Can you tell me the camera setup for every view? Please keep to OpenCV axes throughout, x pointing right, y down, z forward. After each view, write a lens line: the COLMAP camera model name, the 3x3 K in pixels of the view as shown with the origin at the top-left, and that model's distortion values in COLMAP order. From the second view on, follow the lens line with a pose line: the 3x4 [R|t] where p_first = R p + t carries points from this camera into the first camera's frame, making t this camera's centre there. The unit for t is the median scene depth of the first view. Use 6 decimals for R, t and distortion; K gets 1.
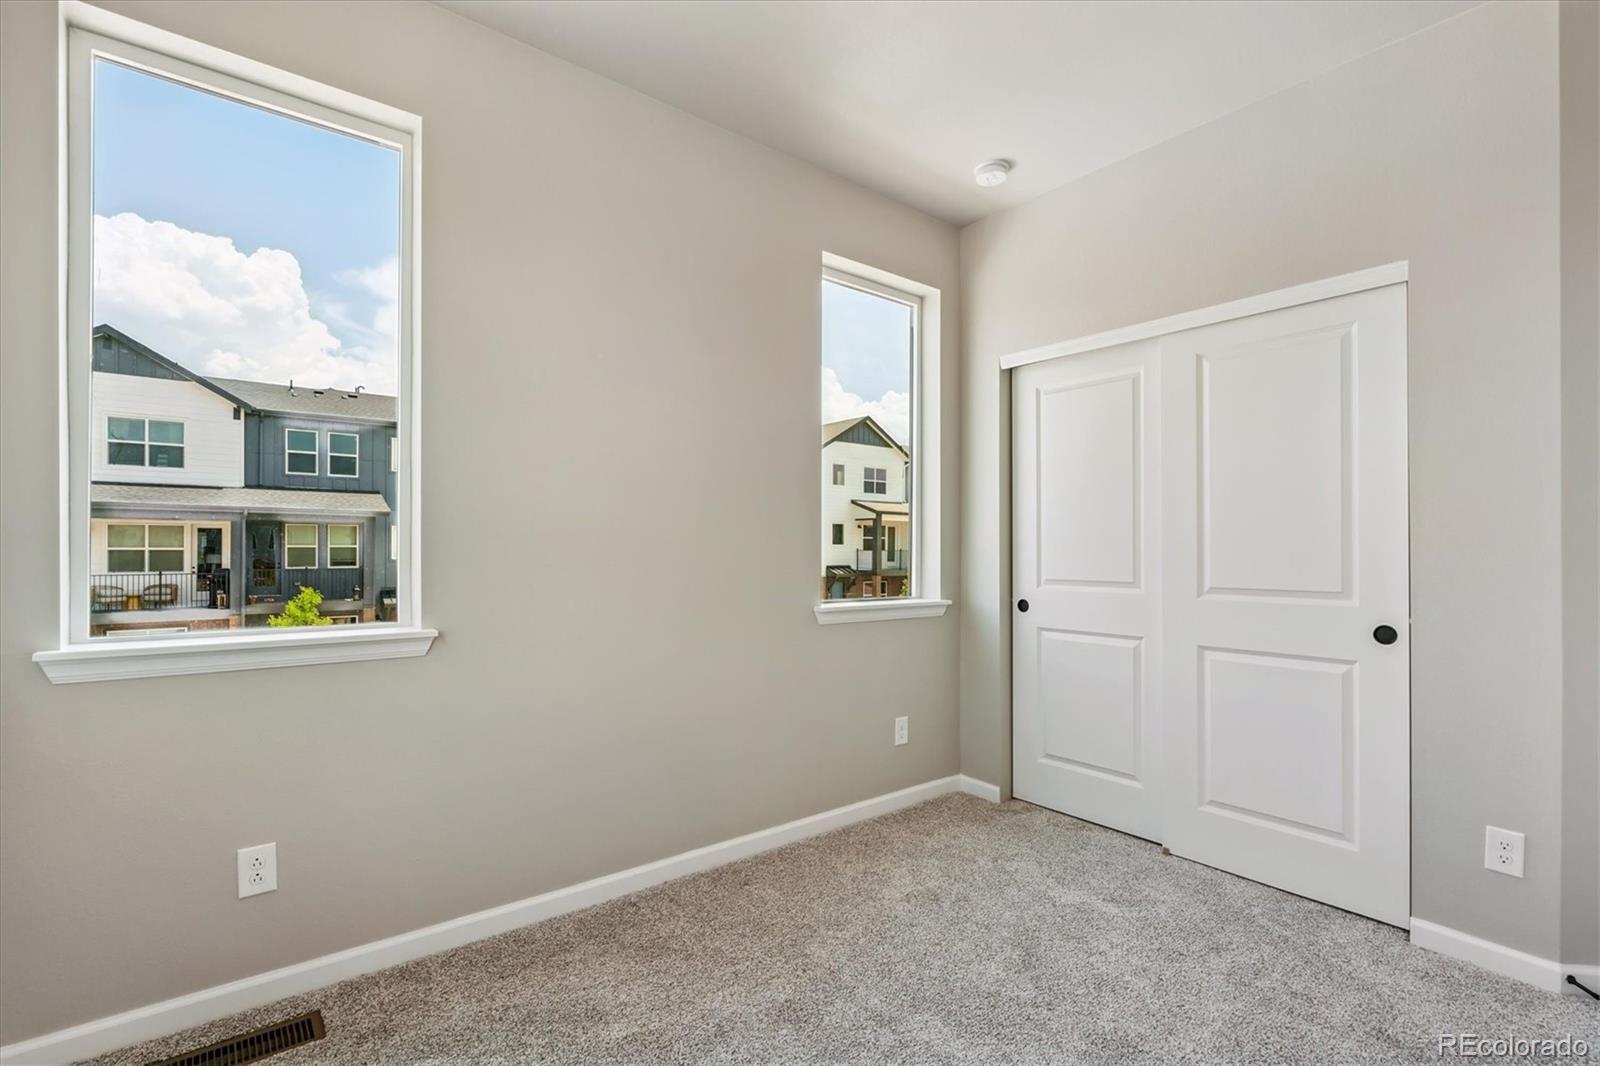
lens RADIAL K [[731.7, 0, 800.0], [0, 731.7, 533.0], [0, 0, 1]] dist [-0.000405, -0.000138]
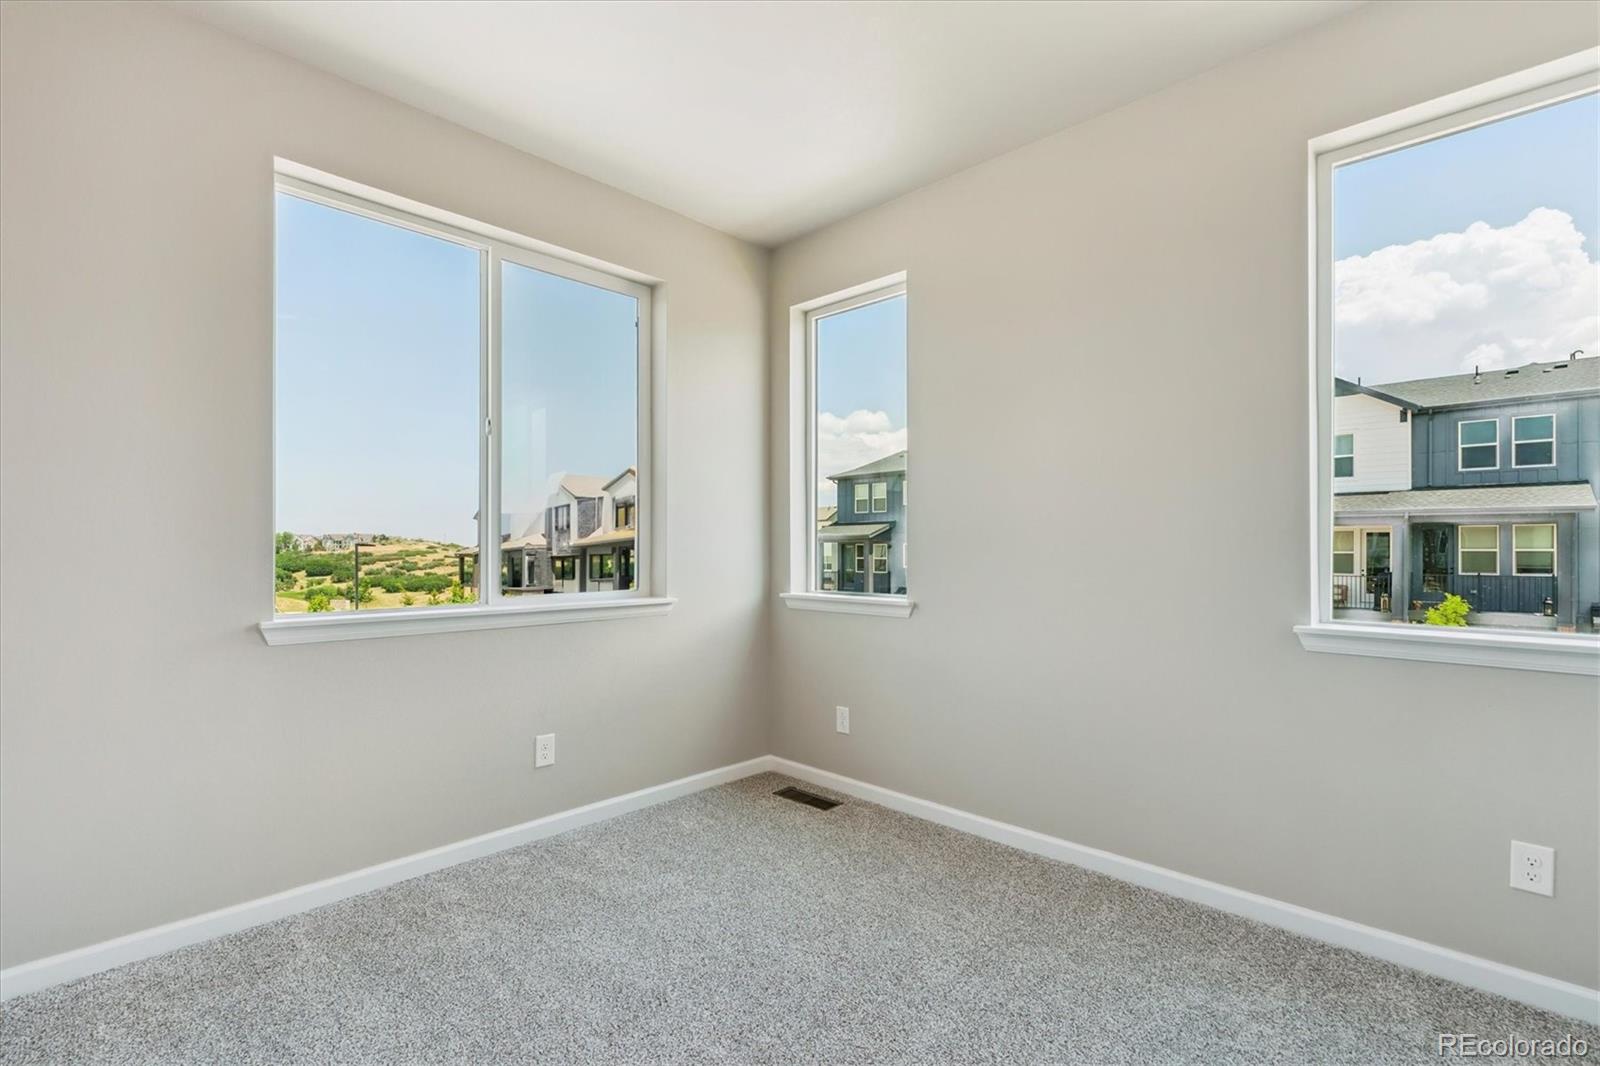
lens RADIAL K [[731.7, 0, 800.0], [0, 731.7, 533.0], [0, 0, 1]] dist [-0.000405, -0.000138]
pose [[0.133494, -0.024741, -0.990741, 0.098755], [0.018837, 0.999571, -0.022423, 0.001778], [0.990871, -0.015669, 0.133902, 0.057192]]
